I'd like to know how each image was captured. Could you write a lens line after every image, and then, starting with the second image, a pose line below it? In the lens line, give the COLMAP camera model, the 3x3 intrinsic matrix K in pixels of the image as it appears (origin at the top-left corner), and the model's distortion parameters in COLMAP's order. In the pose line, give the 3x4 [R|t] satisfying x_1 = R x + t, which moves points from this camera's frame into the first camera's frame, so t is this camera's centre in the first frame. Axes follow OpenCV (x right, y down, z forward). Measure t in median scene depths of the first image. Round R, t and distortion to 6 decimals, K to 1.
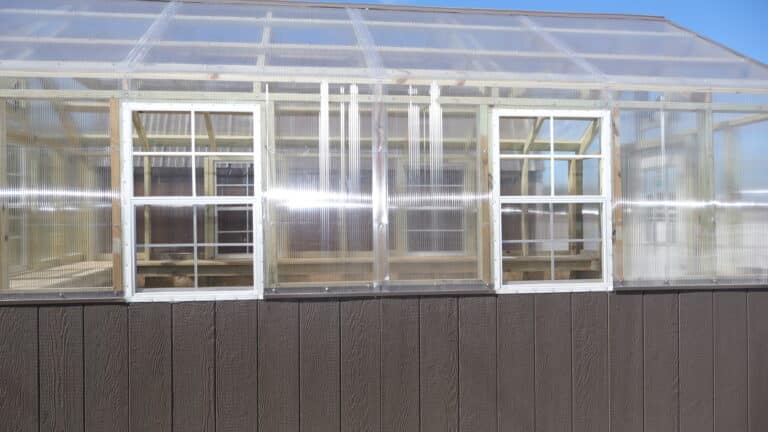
lens RADIAL K [[1088.2, 0, 384.0], [0, 1088.2, 216.0], [0, 0, 1]] dist [-0.019768, -0.002675]
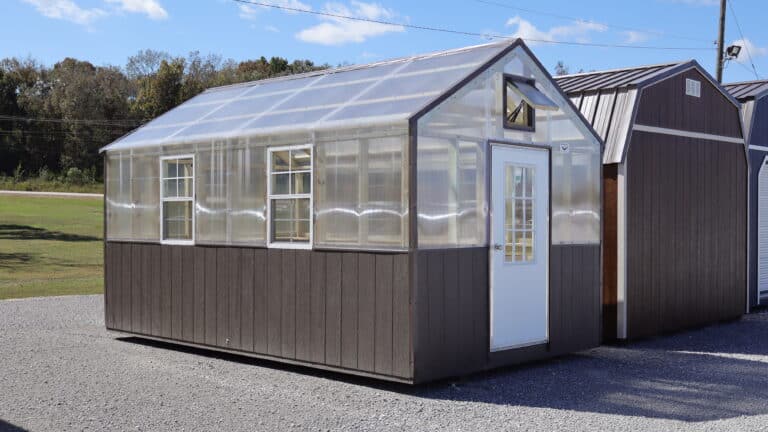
lens RADIAL K [[905.9, 0, 384.0], [0, 905.9, 216.0], [0, 0, 1]] dist [0.095163, 0.006955]
pose [[0.523691, 0.010477, -0.851844, 1.519241], [0.010828, 0.999762, 0.018952, -0.010167], [0.851839, -0.019149, 0.523453, 0.359430]]
